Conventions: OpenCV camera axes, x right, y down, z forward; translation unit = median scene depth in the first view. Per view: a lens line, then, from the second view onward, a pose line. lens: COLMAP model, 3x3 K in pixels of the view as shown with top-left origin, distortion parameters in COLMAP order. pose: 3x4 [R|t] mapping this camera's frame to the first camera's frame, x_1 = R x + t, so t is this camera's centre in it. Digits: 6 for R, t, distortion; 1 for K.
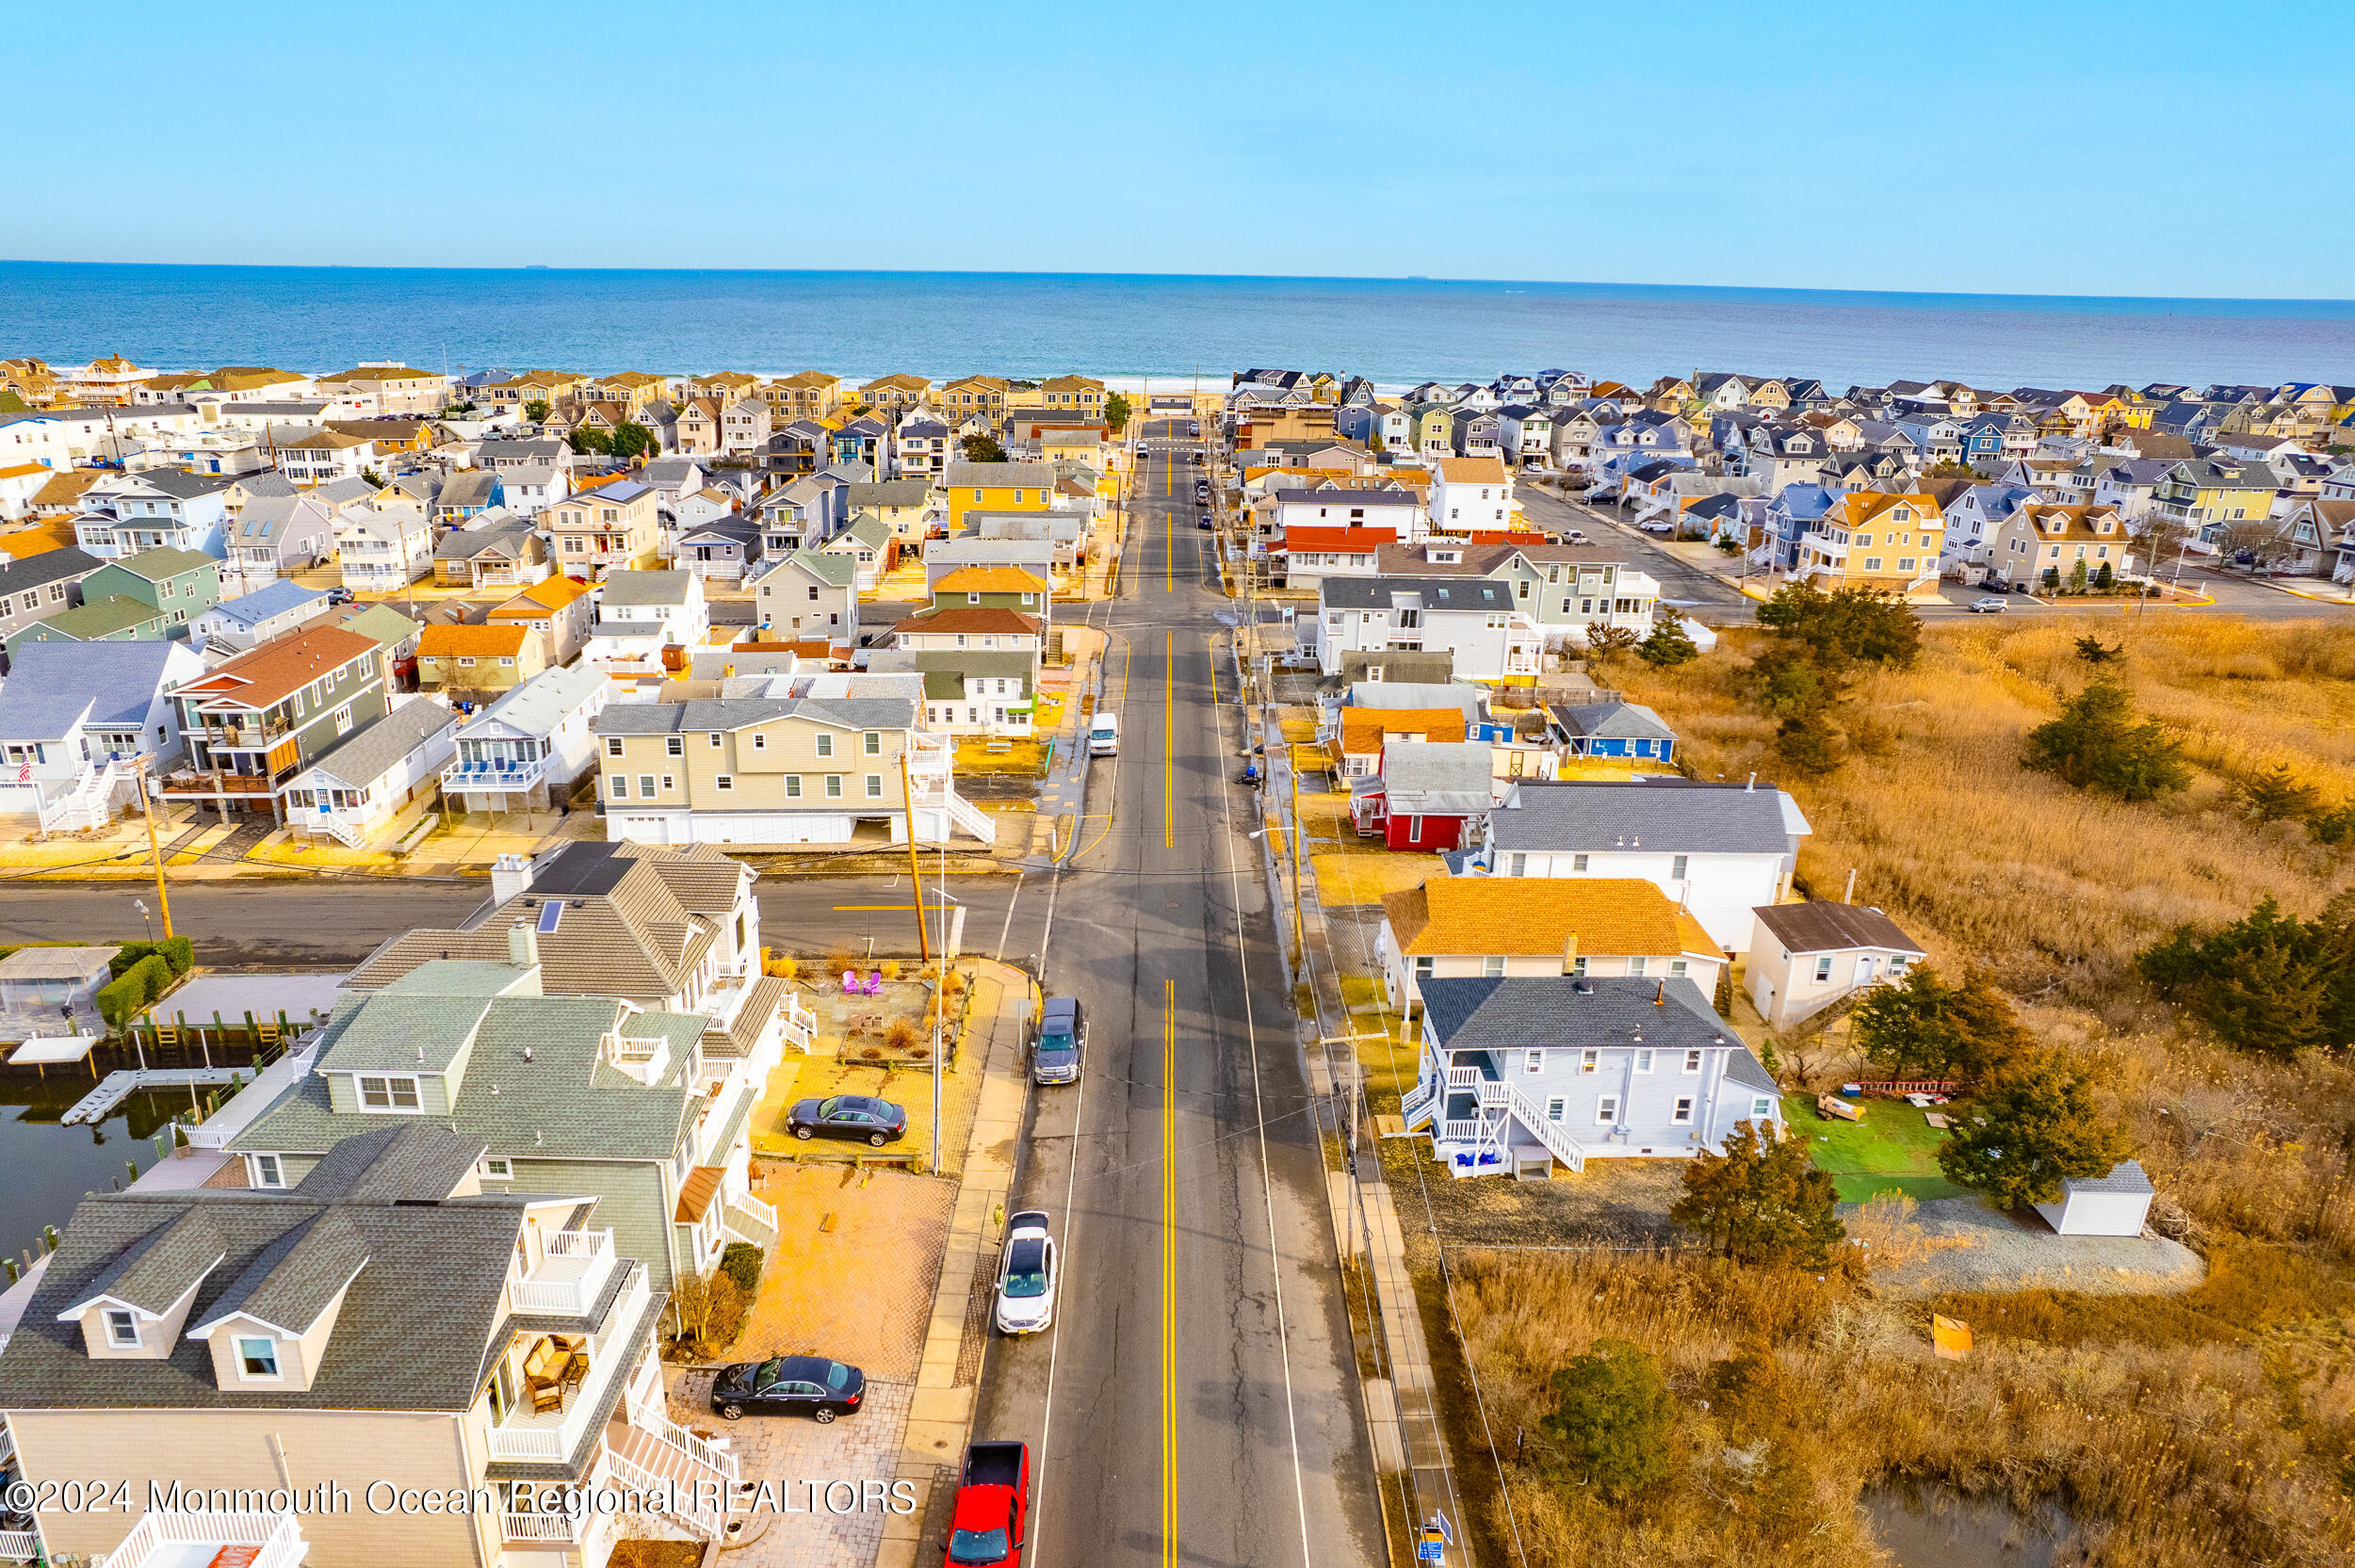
lens RADIAL K [[1519.2, 0, 1170.5], [0, 1519.2, 802.9], [0, 0, 1]] dist [-0.069659, 0.061766]
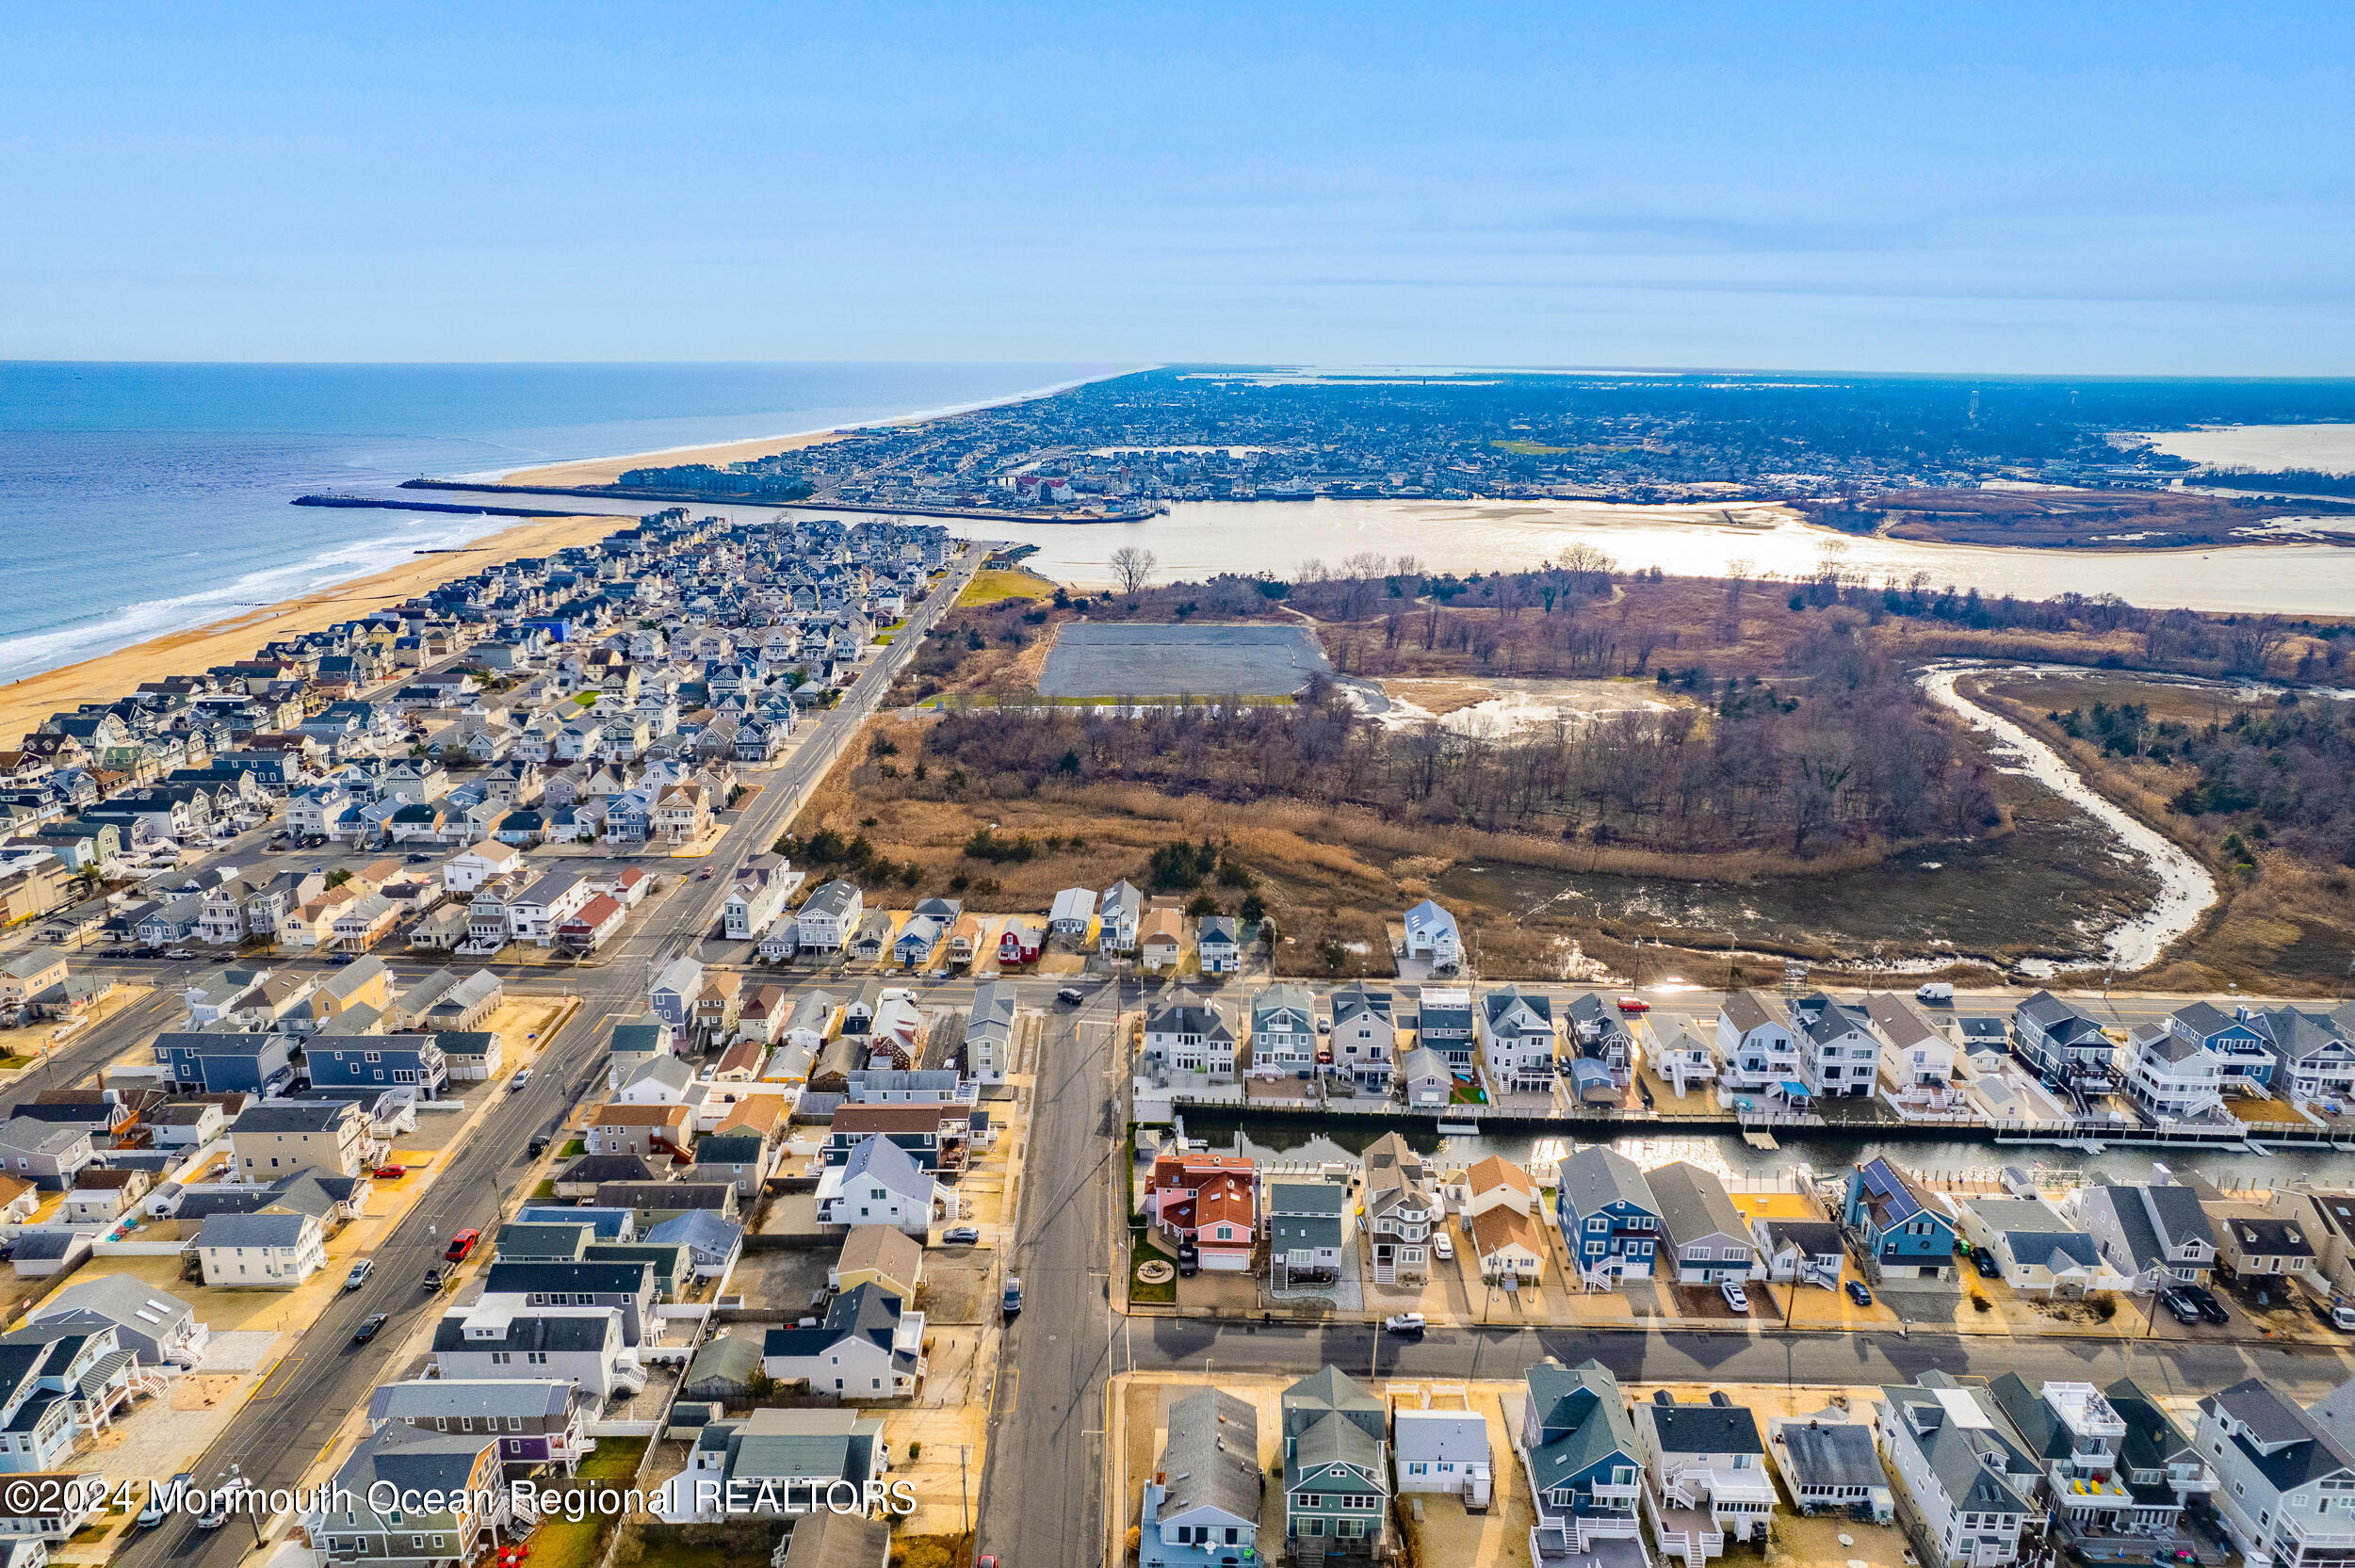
lens RADIAL K [[1505.1, 0, 1178.6], [0, 1505.1, 793.6], [0, 0, 1]] dist [-0.069998, 0.064851]
pose [[0.035226, -0.294068, 0.955135, -1.774101], [0.327479, 0.906357, 0.266973, -0.665552], [-0.944202, 0.303382, 0.128228, 0.207656]]
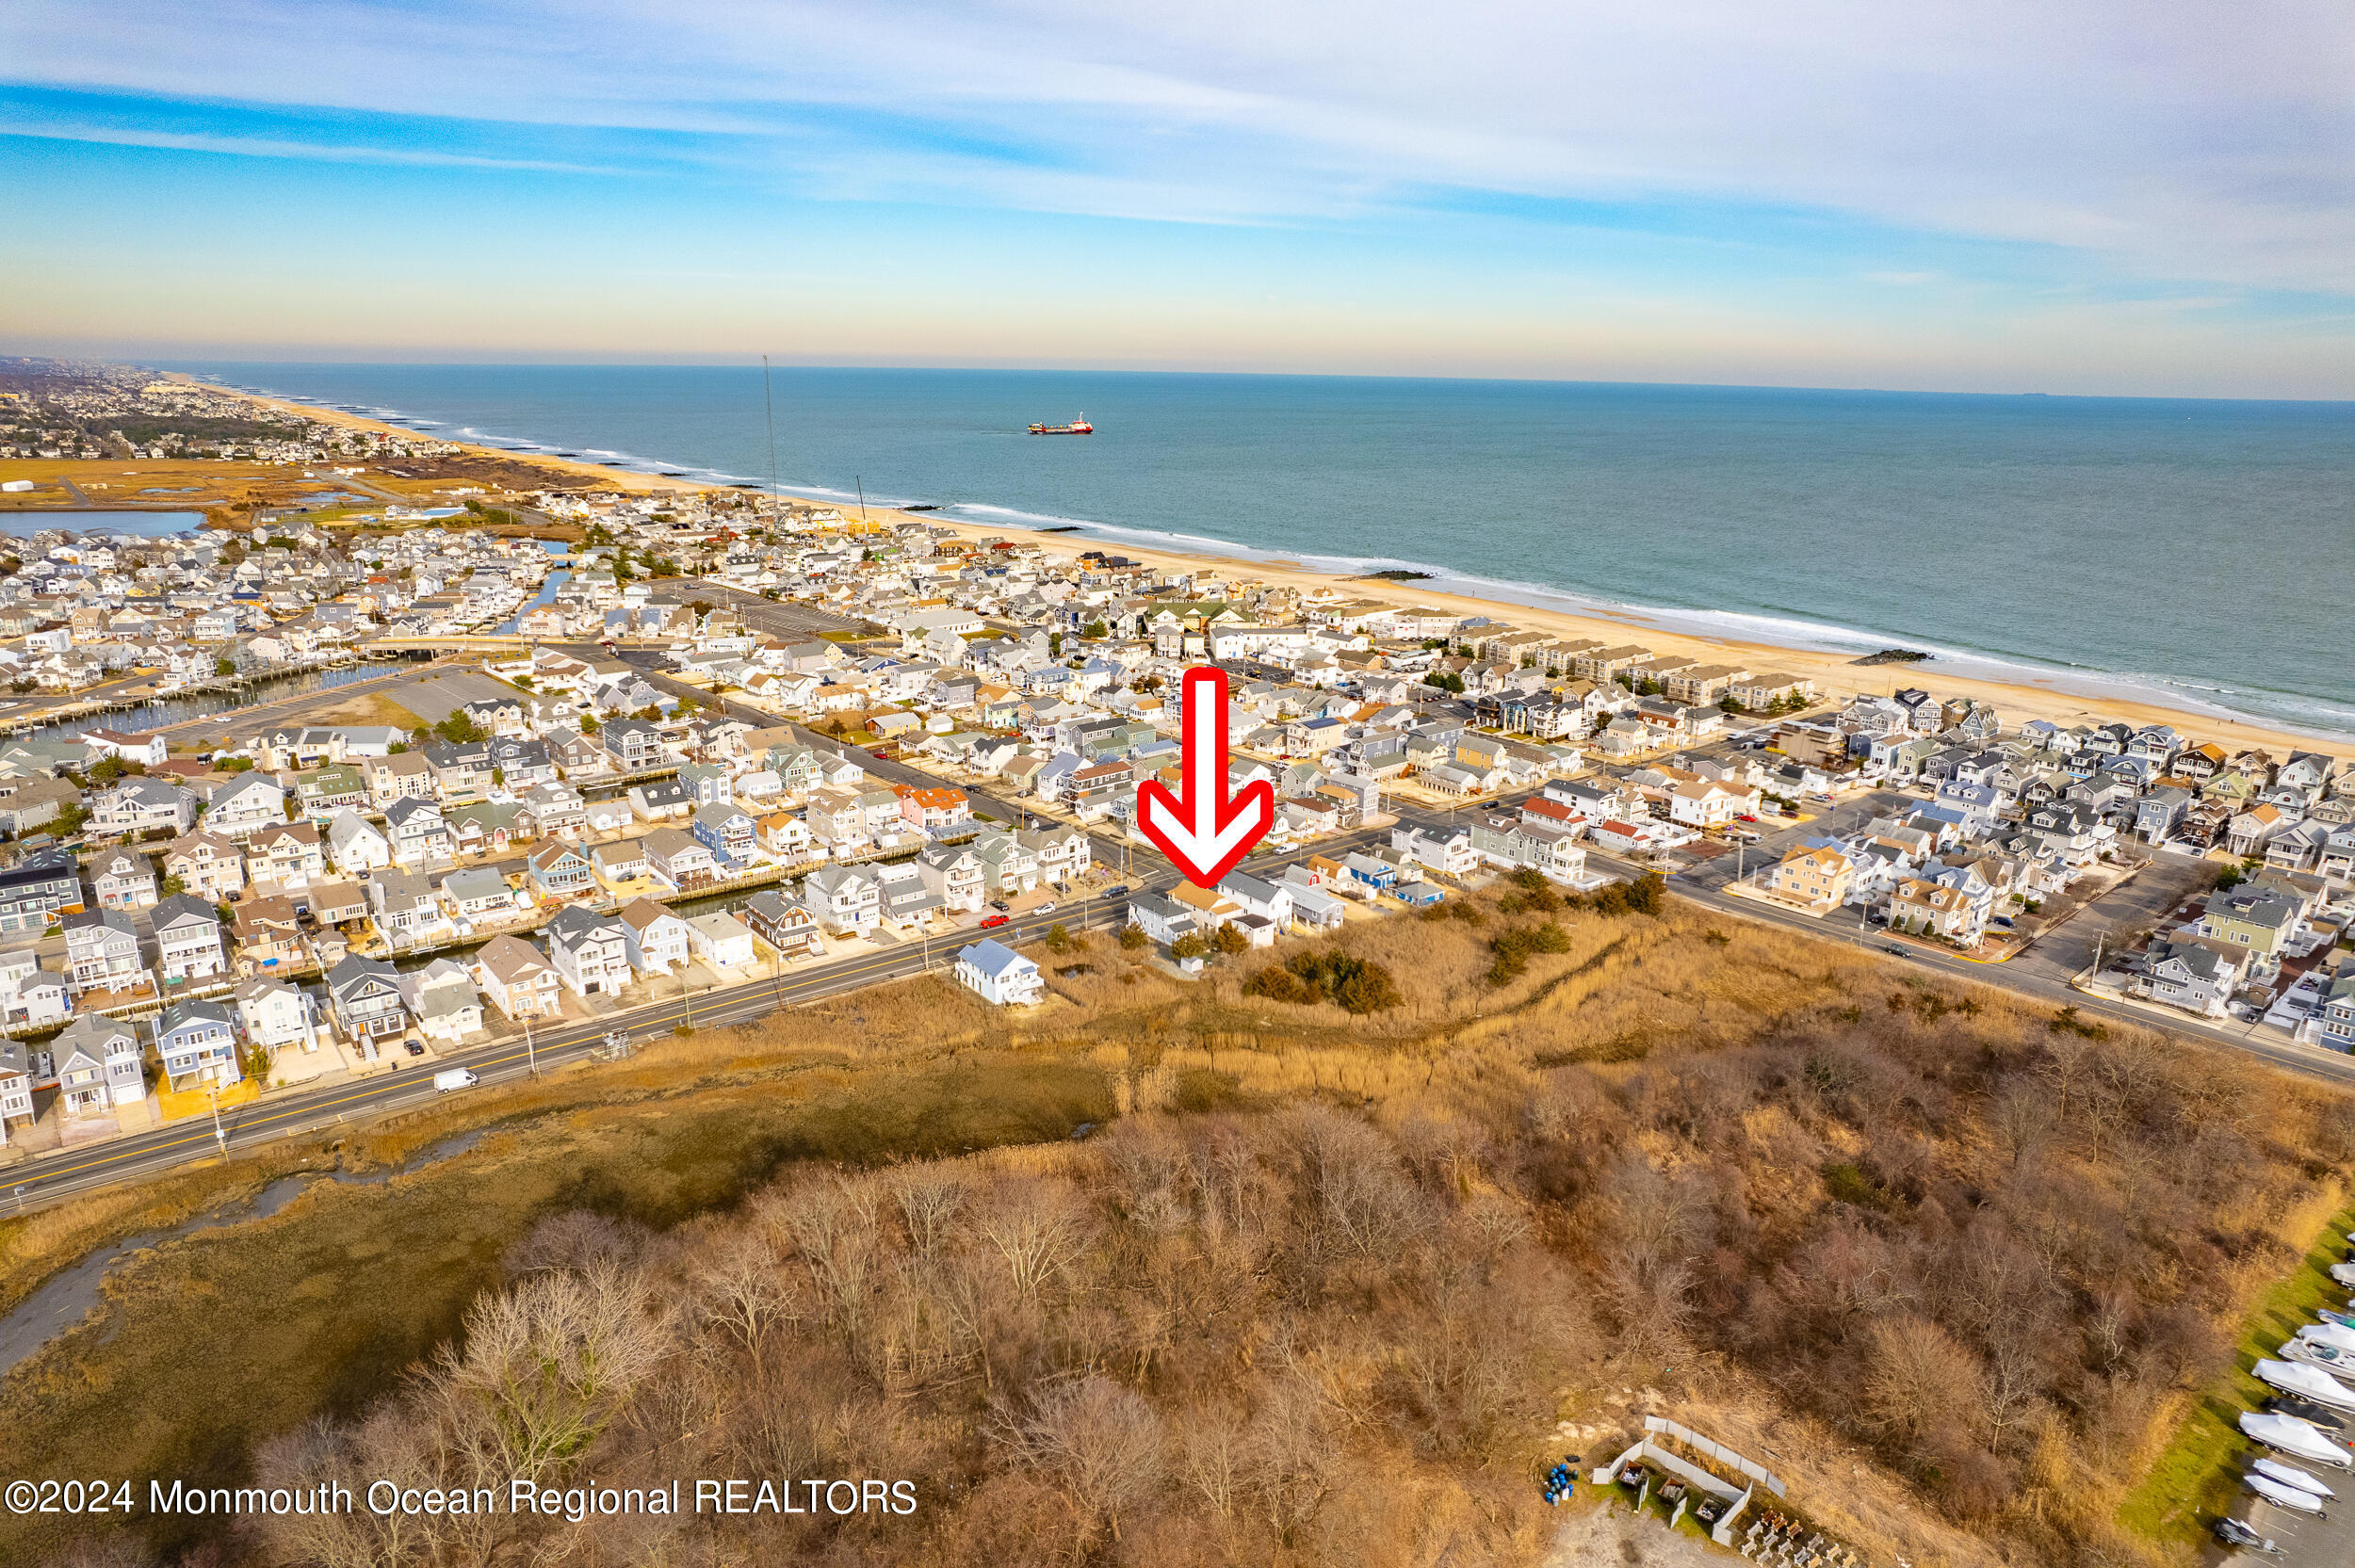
lens RADIAL K [[1505.1, 0, 1178.6], [0, 1505.1, 793.6], [0, 0, 1]] dist [-0.069998, 0.064851]
pose [[0.626255, 0.211151, -0.750480, 1.733532], [-0.268495, 0.962151, 0.046654, -0.198066], [0.731926, 0.172283, 0.659244, -0.957363]]
